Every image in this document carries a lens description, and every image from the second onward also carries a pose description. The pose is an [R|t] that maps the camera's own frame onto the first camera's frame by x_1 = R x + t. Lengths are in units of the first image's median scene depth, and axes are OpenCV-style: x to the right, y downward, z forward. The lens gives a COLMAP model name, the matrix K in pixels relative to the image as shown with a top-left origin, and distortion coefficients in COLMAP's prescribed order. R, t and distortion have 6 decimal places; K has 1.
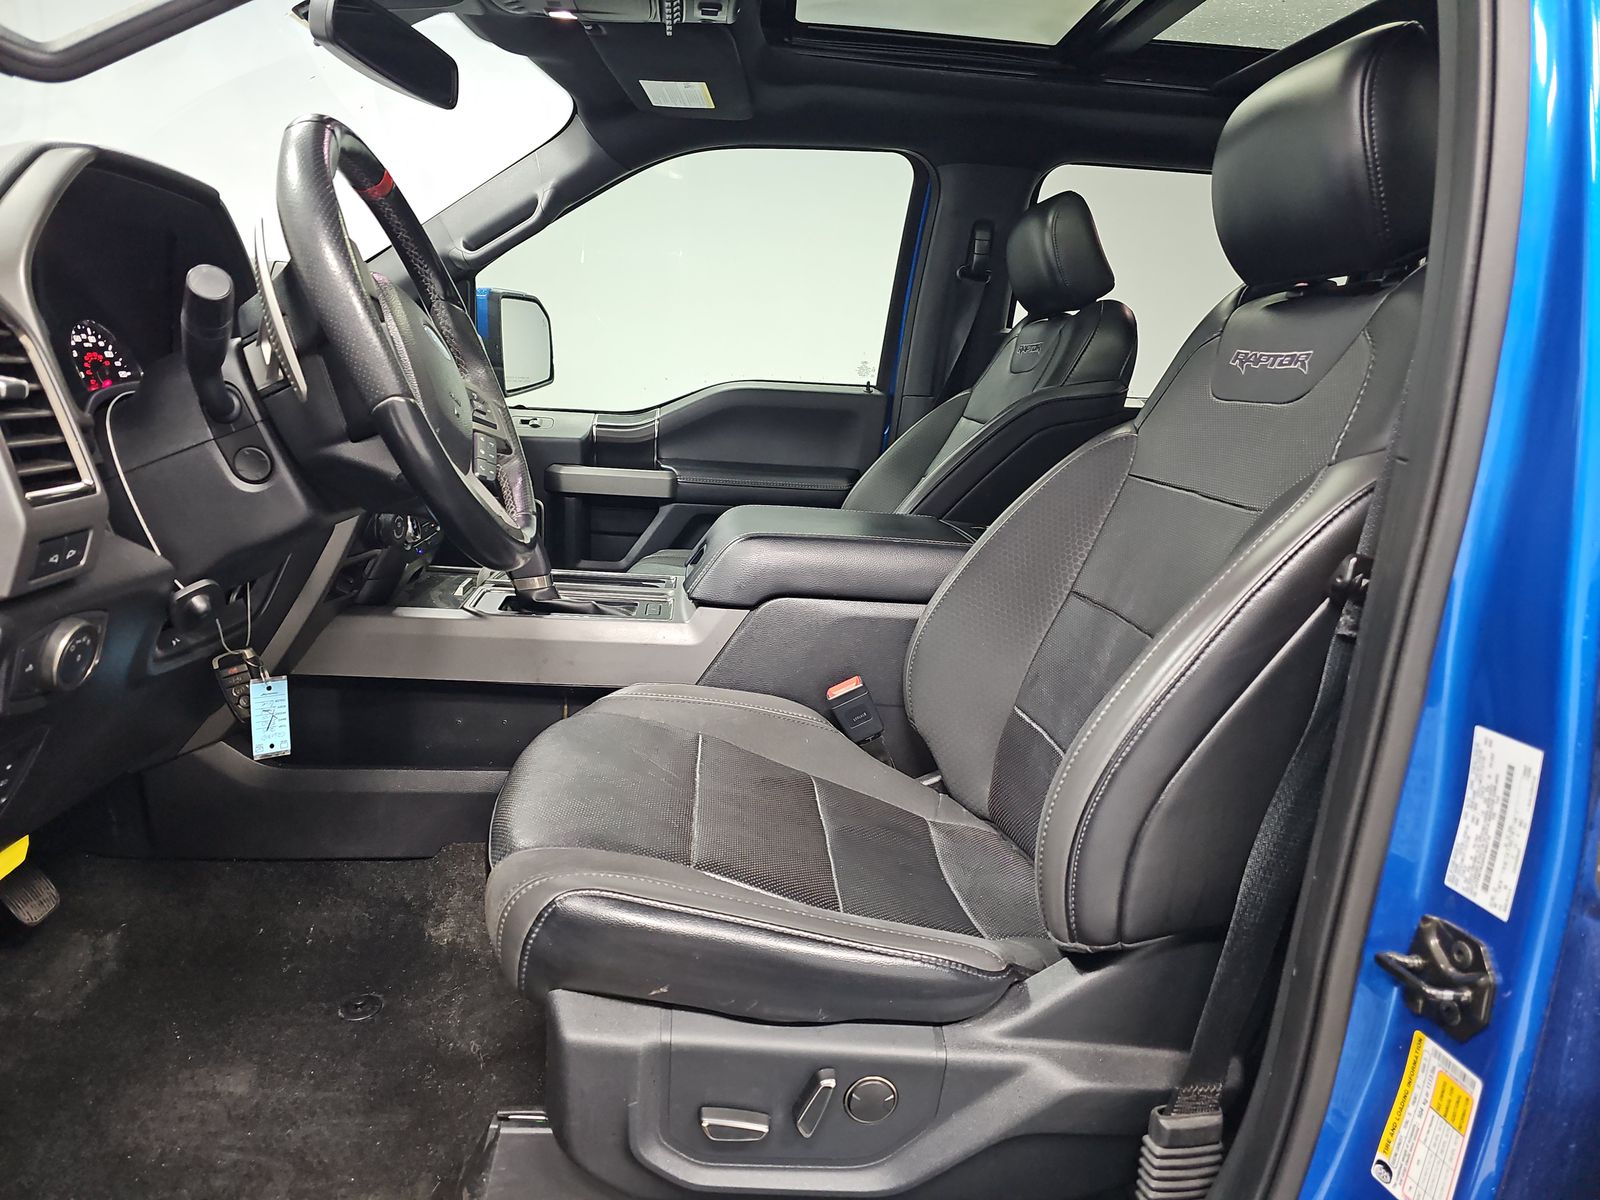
lens RADIAL K [[1061.7, 0, 788.9], [0, 1061.7, 599.7], [0, 0, 1]] dist [0.075753, -0.080226]
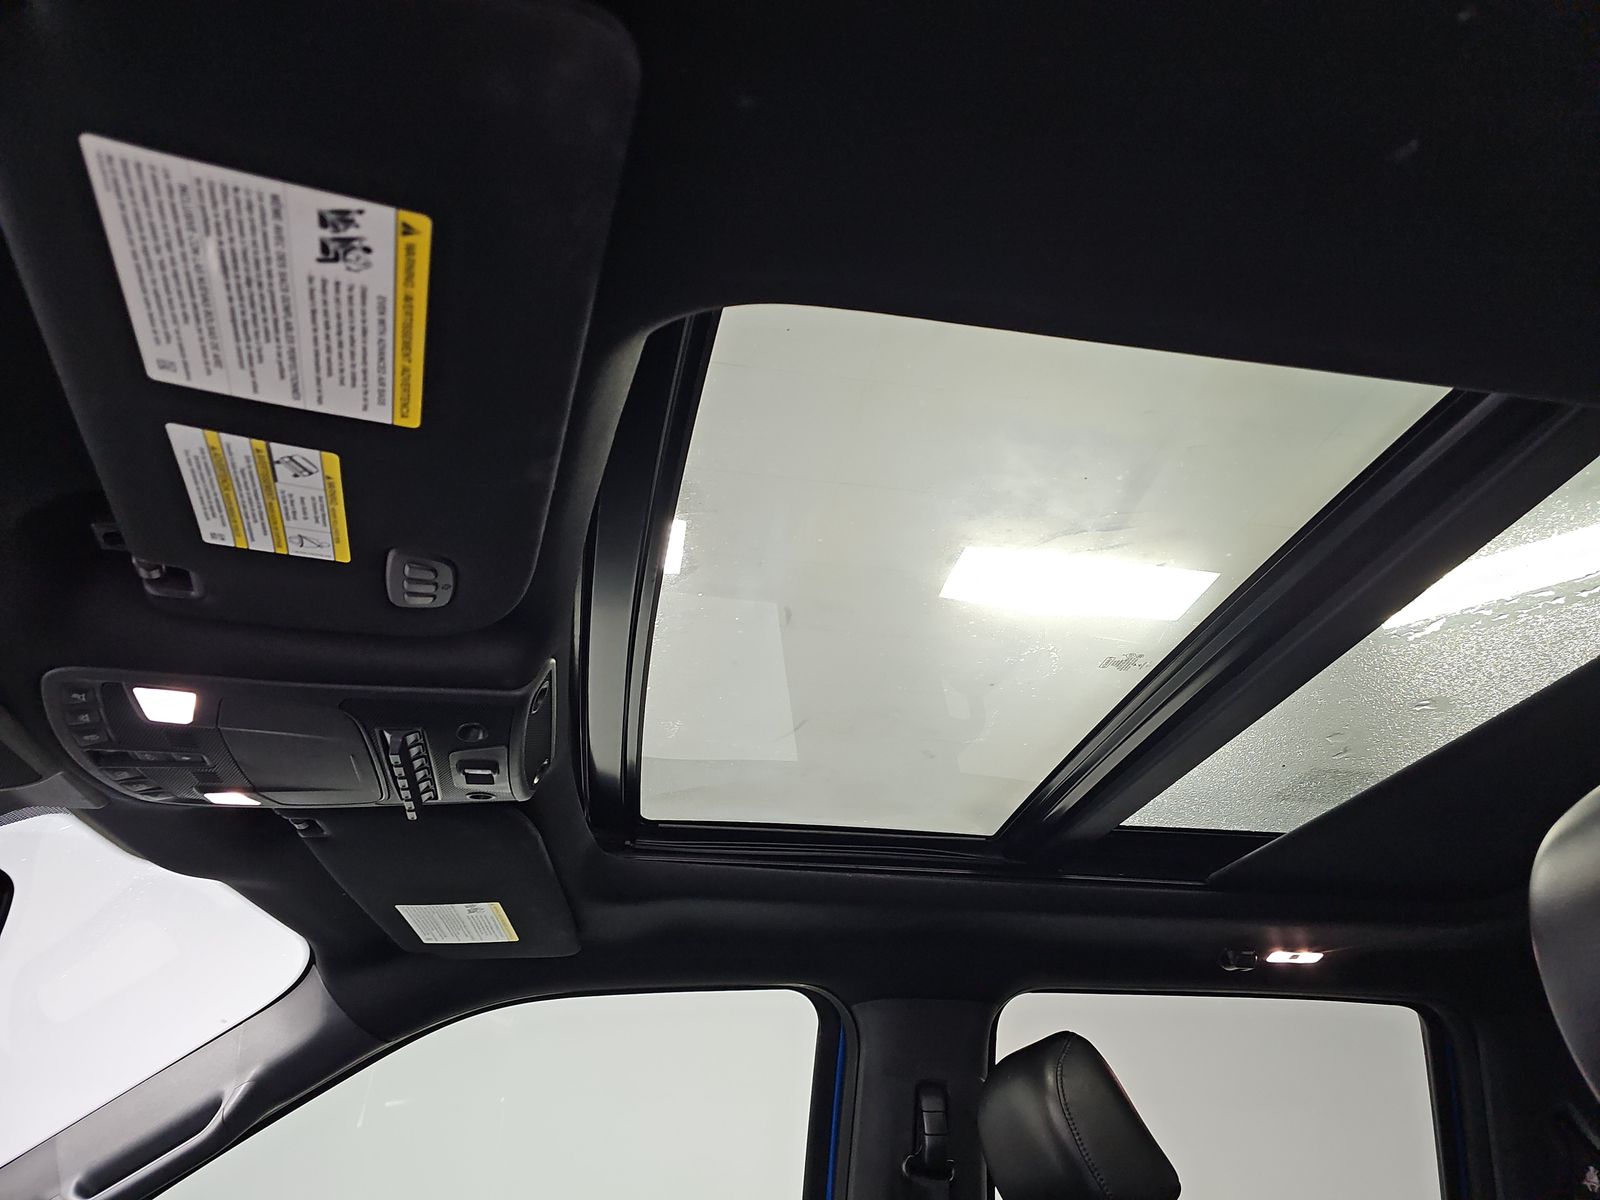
lens RADIAL K [[1061.7, 0, 788.9], [0, 1061.7, 599.7], [0, 0, 1]] dist [0.075753, -0.080226]
pose [[0.993210, -0.017582, 0.115001, 0.024192], [0.091464, 0.728888, -0.678496, -0.140937], [-0.071894, 0.684408, 0.725546, 0.352316]]
